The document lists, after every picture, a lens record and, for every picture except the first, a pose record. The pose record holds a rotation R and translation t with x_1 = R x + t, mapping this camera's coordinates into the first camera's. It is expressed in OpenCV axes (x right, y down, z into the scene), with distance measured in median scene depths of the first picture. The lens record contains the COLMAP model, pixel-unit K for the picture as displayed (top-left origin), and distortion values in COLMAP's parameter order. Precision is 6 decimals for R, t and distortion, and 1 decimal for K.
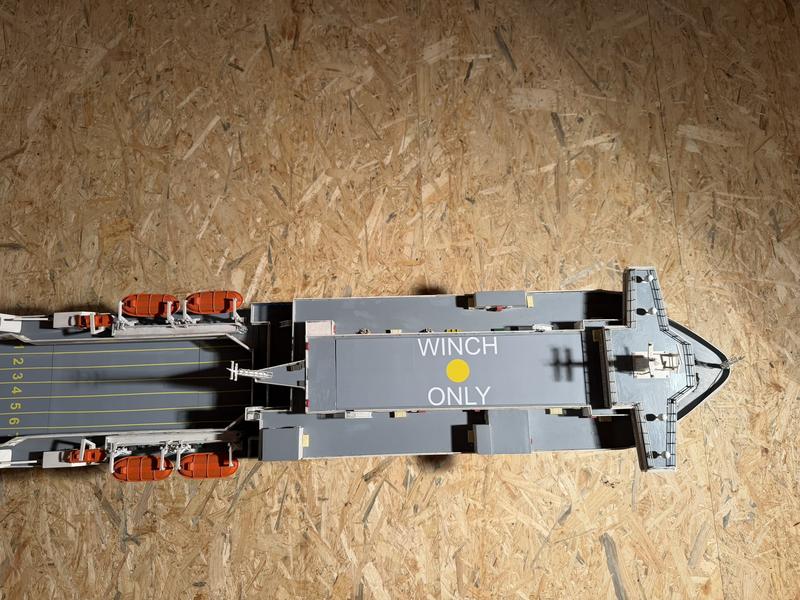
lens RADIAL K [[581.3, 0, 400.0], [0, 581.3, 300.0], [0, 0, 1]] dist [0.001620, -0.006498]
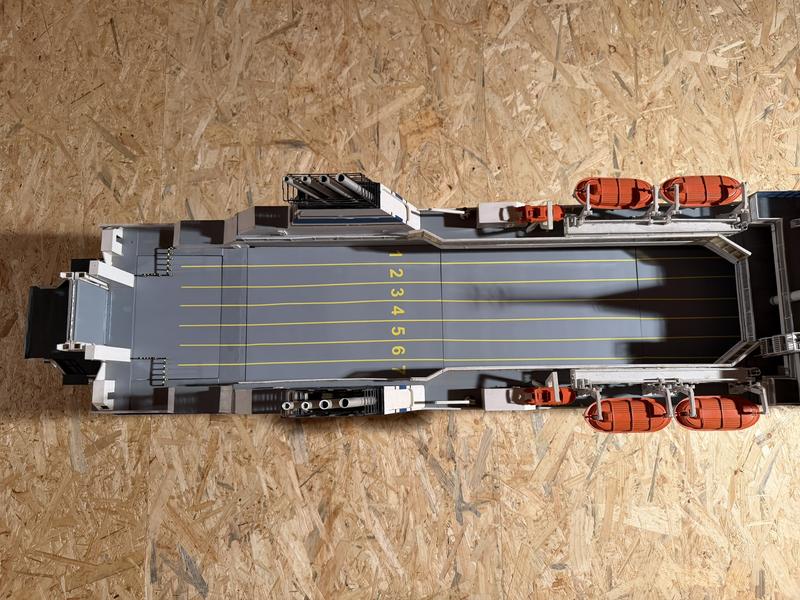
lens RADIAL K [[576.8, 0, 400.0], [0, 576.8, 300.0], [0, 0, 1]] dist [0.062850, -0.083525]
pose [[0.999660, 0.016568, -0.020159, -0.533855], [-0.015637, 0.998843, 0.045474, 0.089300], [0.020889, -0.045143, 0.998762, 0.209284]]
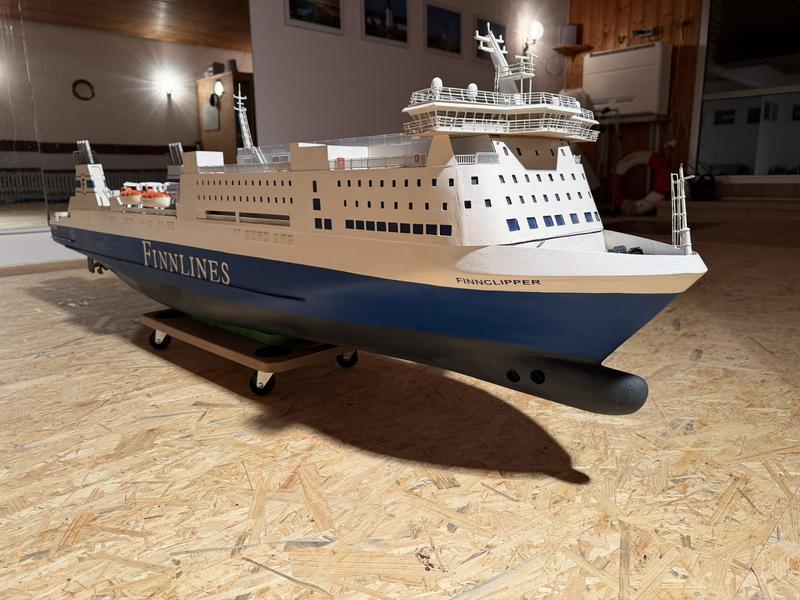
lens RADIAL K [[581.3, 0, 400.0], [0, 581.3, 300.0], [0, 0, 1]] dist [0.001620, -0.006498]
pose [[0.678853, 0.130711, -0.722547, 0.639318], [-0.717916, 0.324707, -0.615762, 0.538011], [0.154129, 0.936739, 0.314267, 0.684622]]
